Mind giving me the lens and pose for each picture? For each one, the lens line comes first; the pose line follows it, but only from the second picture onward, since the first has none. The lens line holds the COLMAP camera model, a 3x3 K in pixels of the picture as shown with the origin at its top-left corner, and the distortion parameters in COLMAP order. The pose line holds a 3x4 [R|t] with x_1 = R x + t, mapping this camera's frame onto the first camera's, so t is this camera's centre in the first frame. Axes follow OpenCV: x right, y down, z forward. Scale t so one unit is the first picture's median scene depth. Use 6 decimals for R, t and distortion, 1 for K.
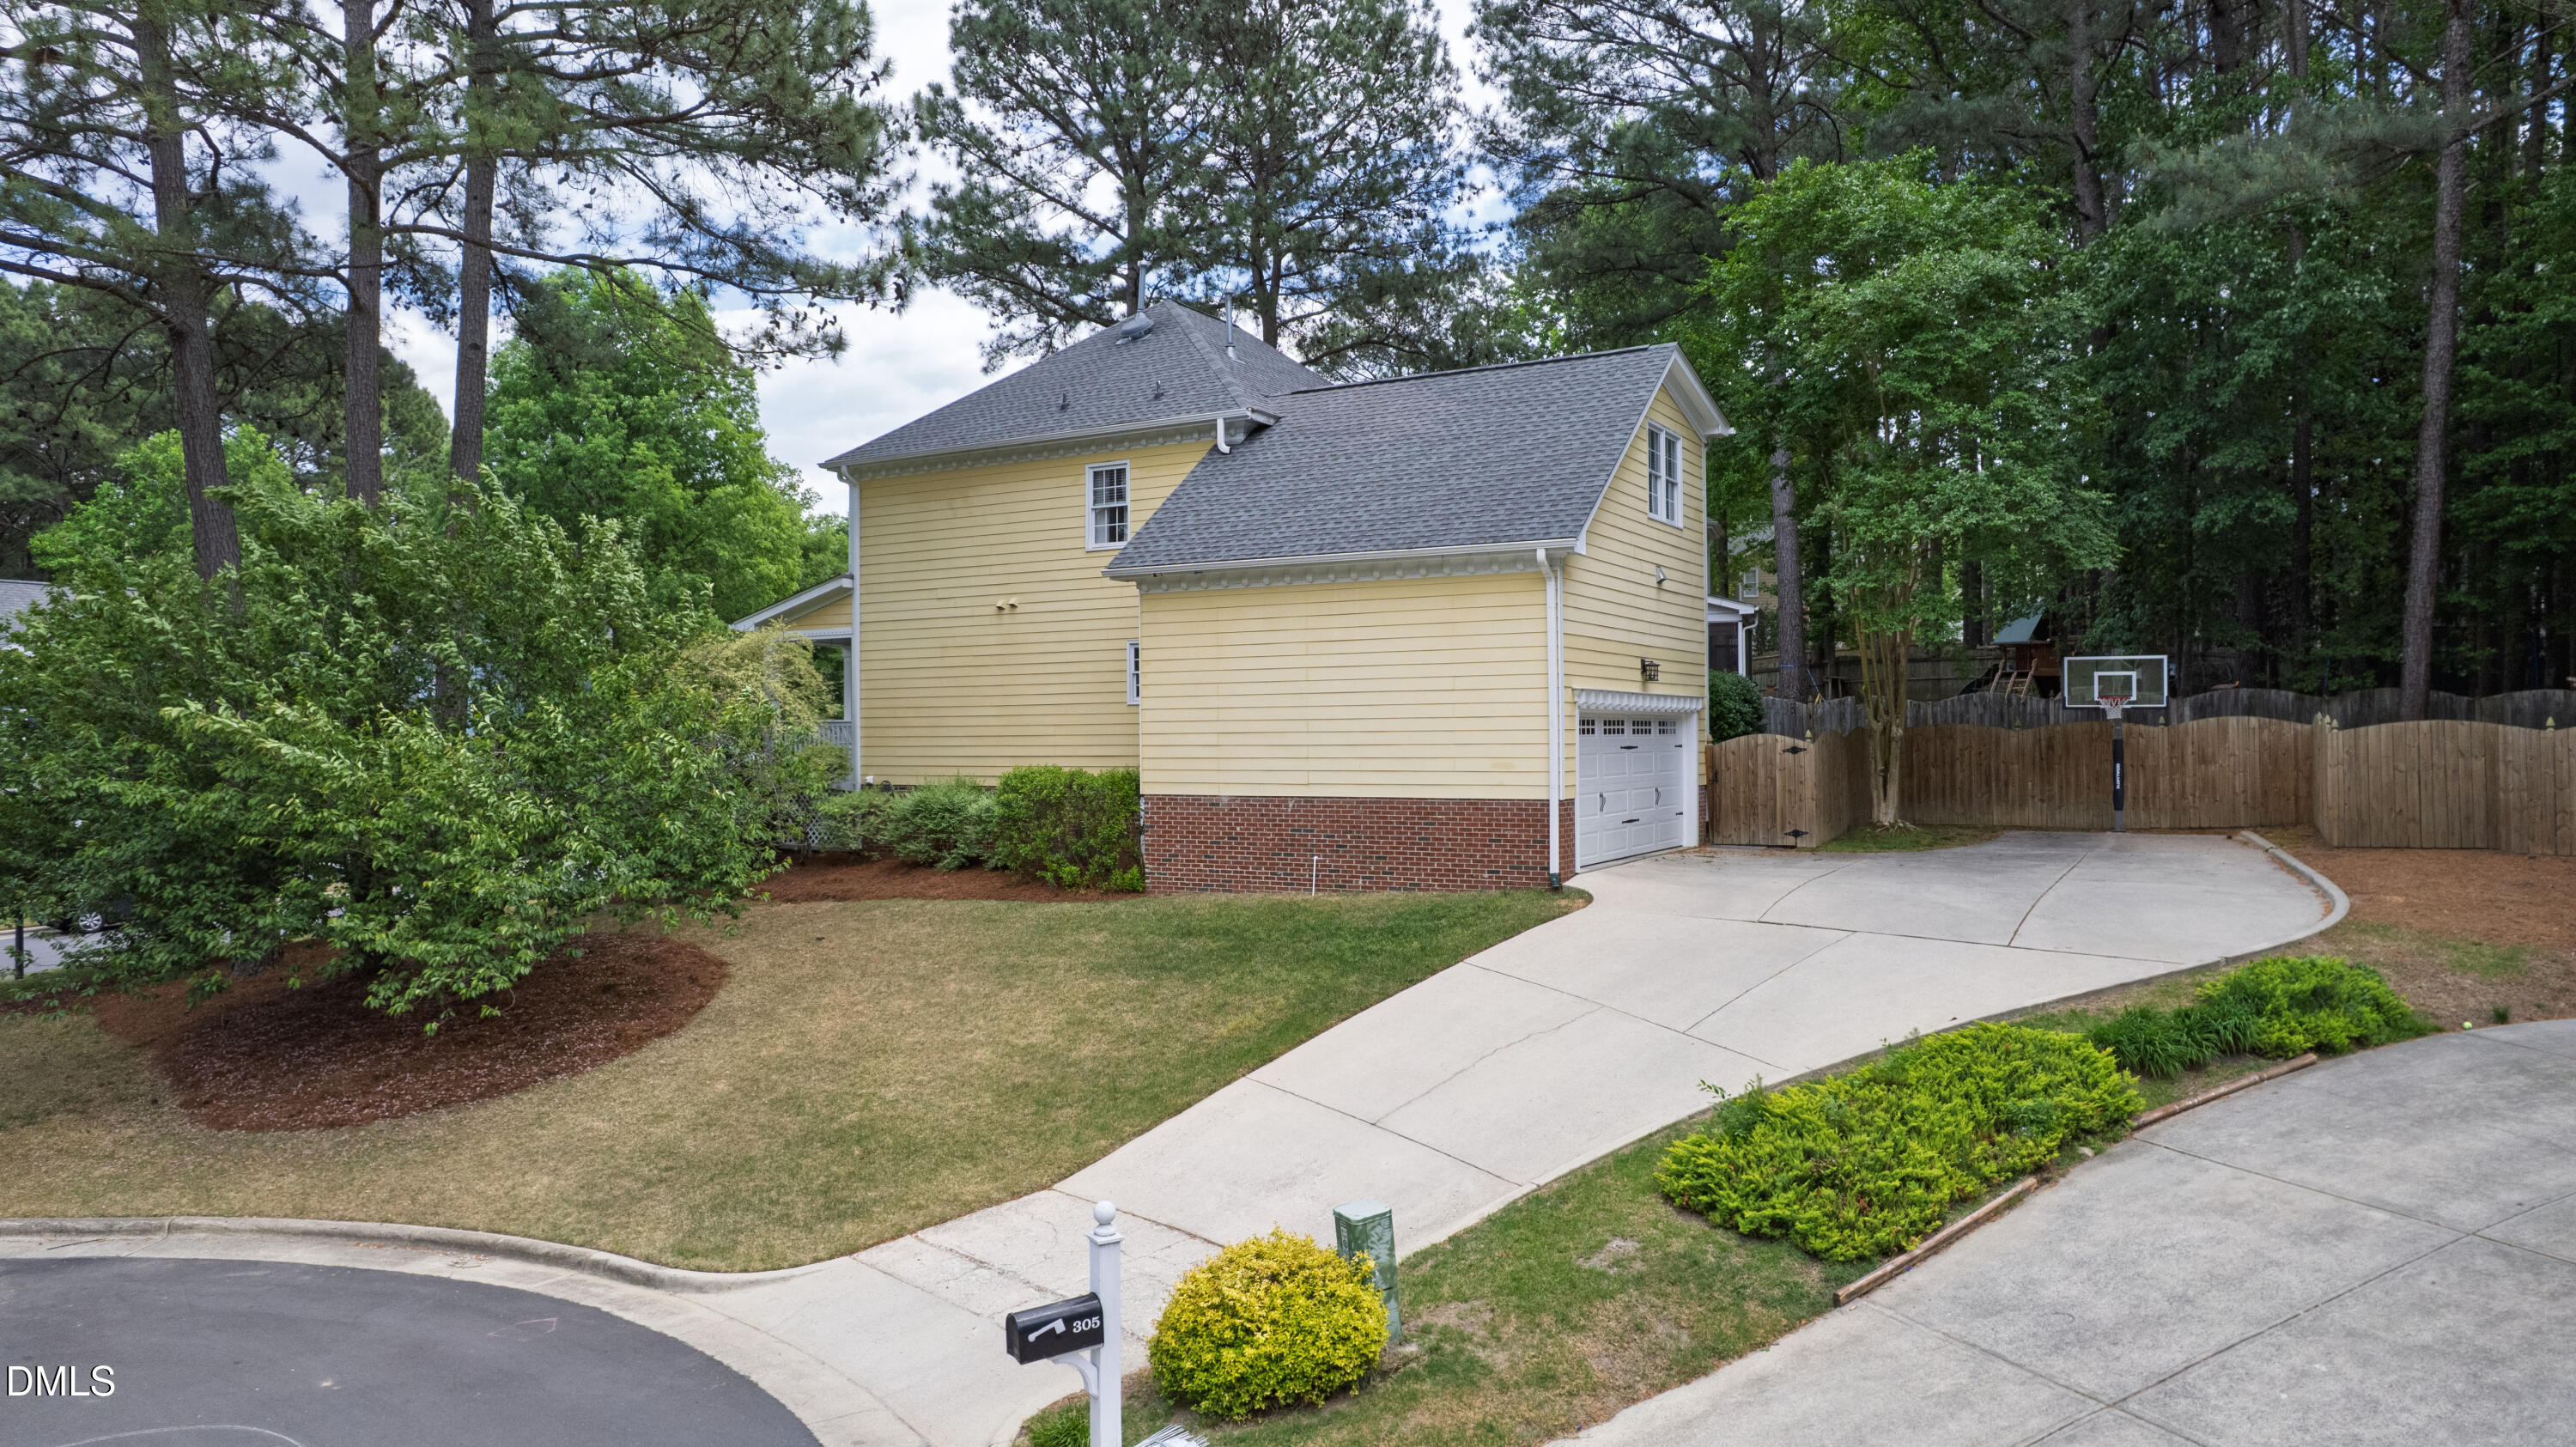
lens RADIAL K [[1633.2, 0, 1293.4], [0, 1633.2, 730.3], [0, 0, 1]] dist [-0.050390, 0.017169]
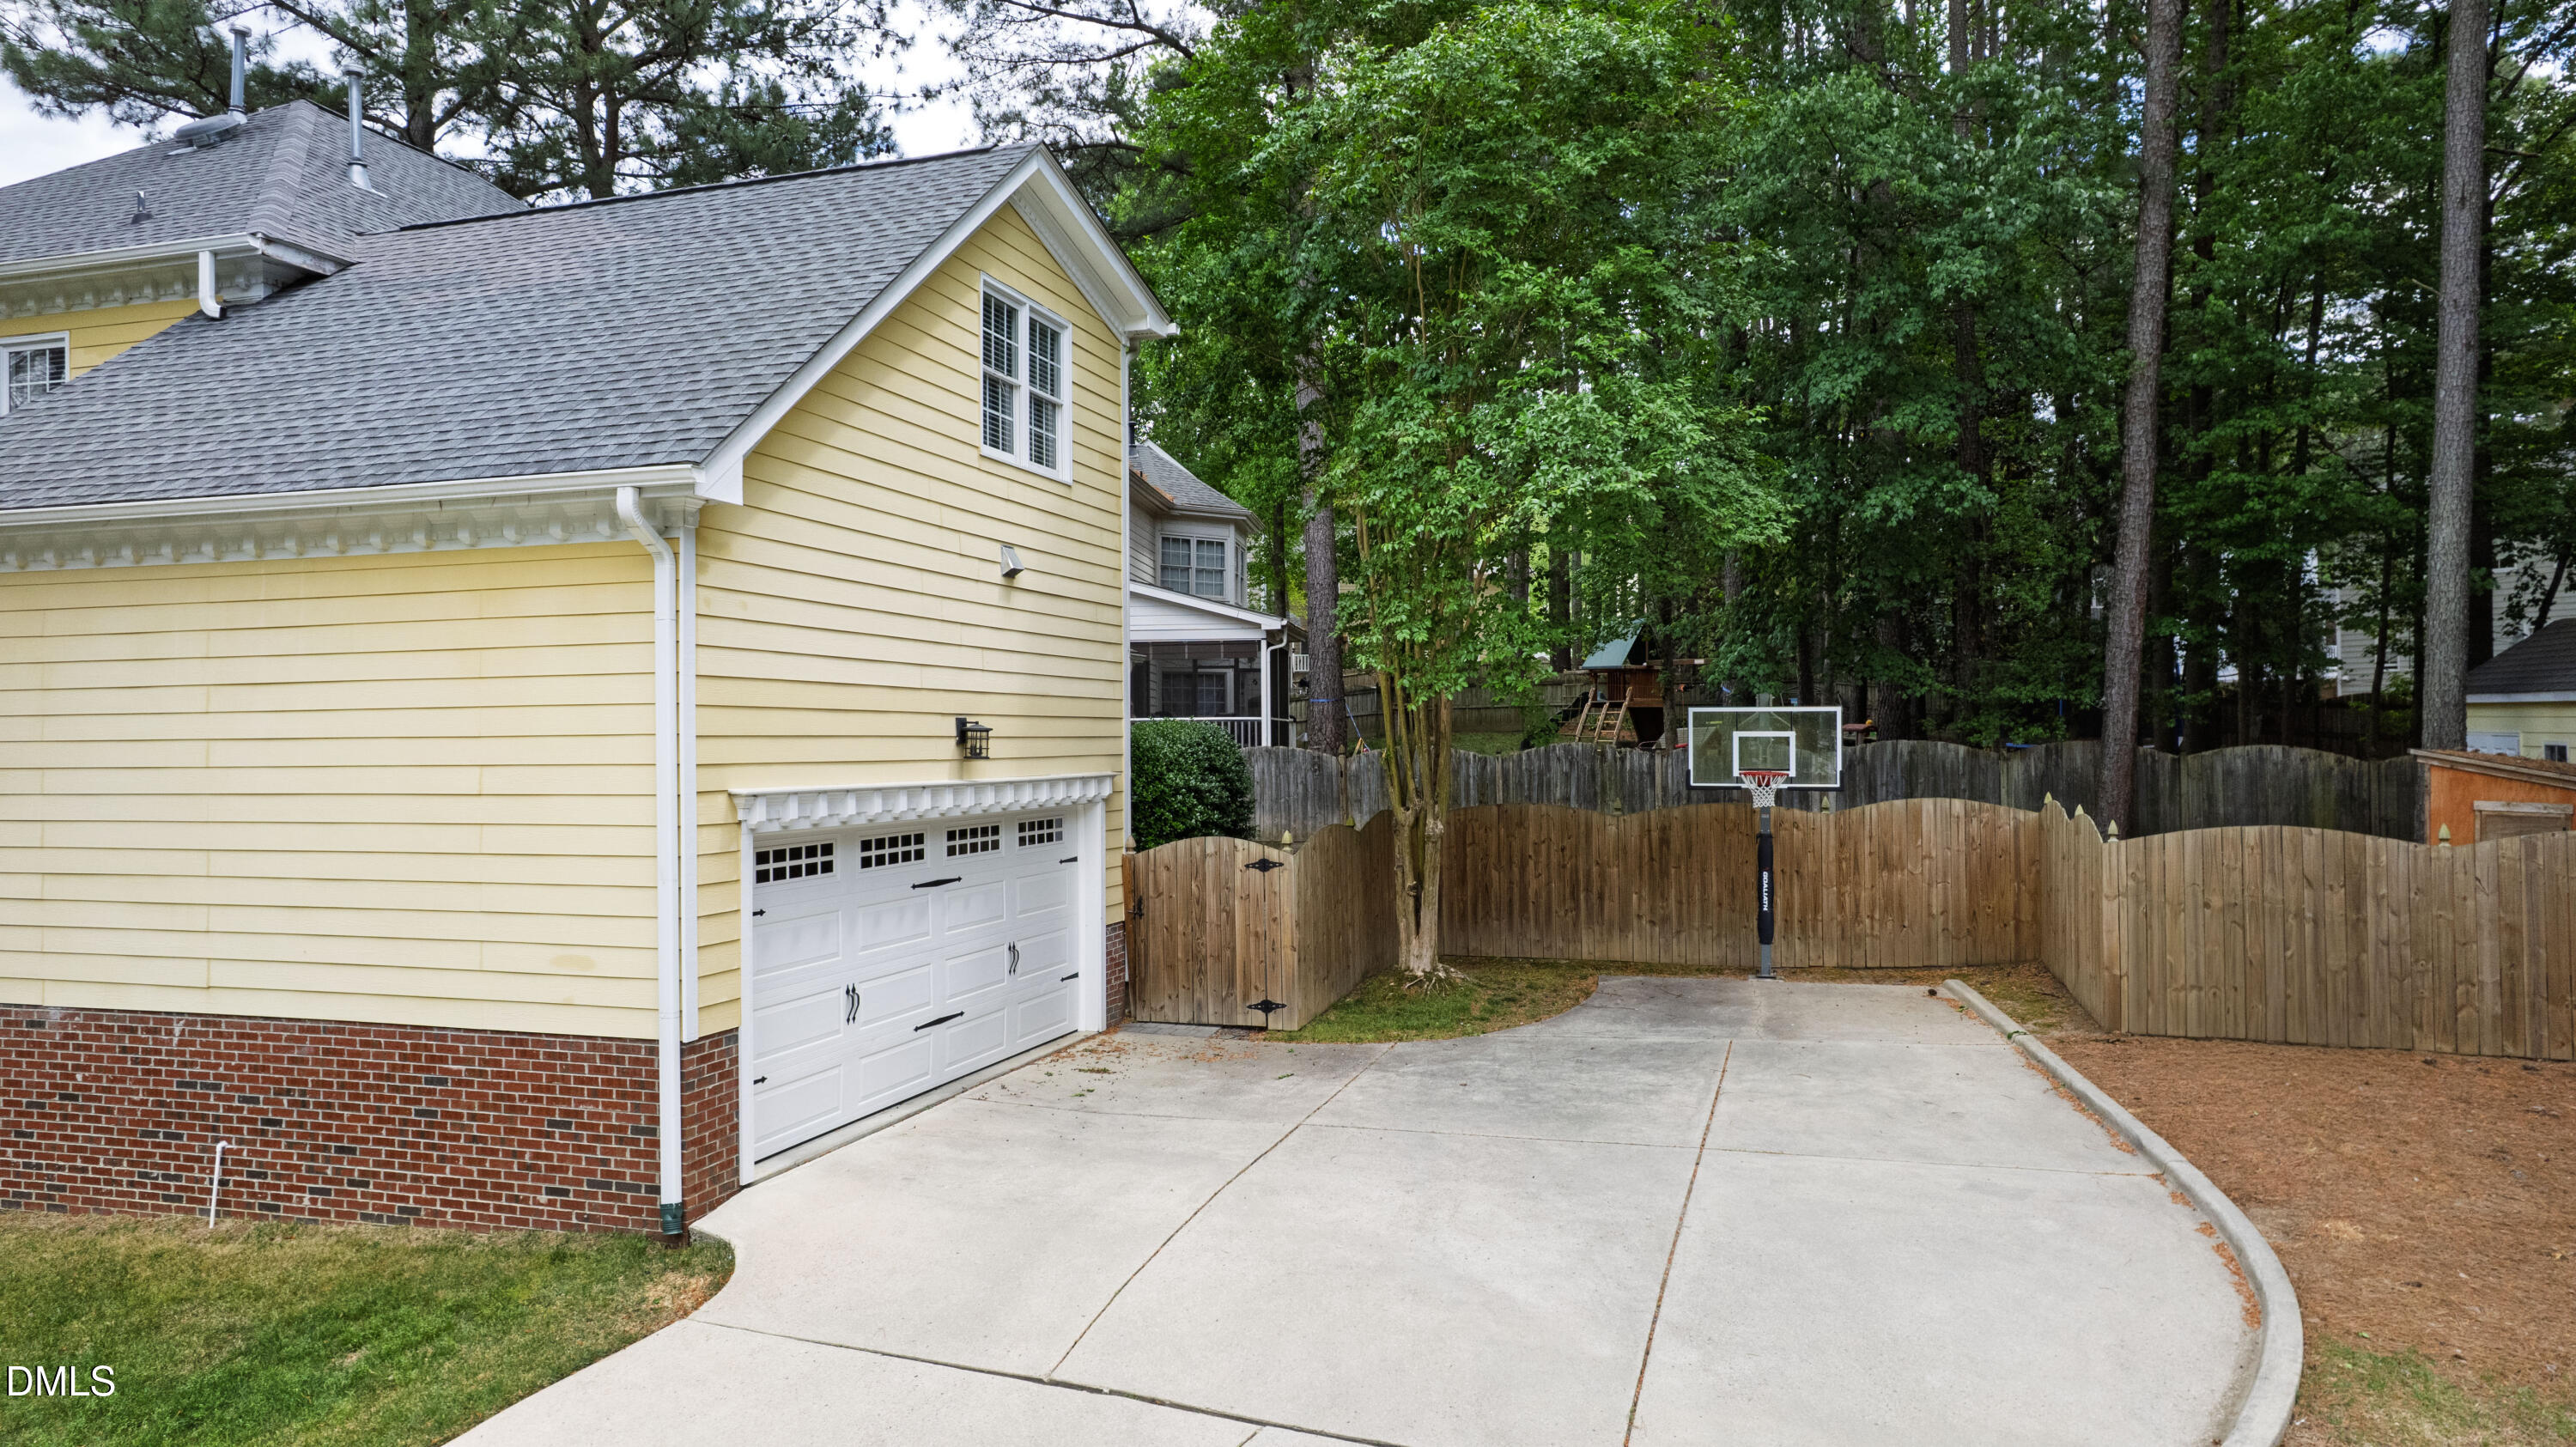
lens RADIAL K [[1633.2, 0, 1289.8], [0, 1633.2, 726.6], [0, 0, 1]] dist [-0.050390, 0.017169]
pose [[0.973517, 0.001024, 0.228611, 0.181095], [0.000533, 0.999977, -0.006749, -0.034056], [-0.228613, 0.006693, 0.973494, 0.418538]]
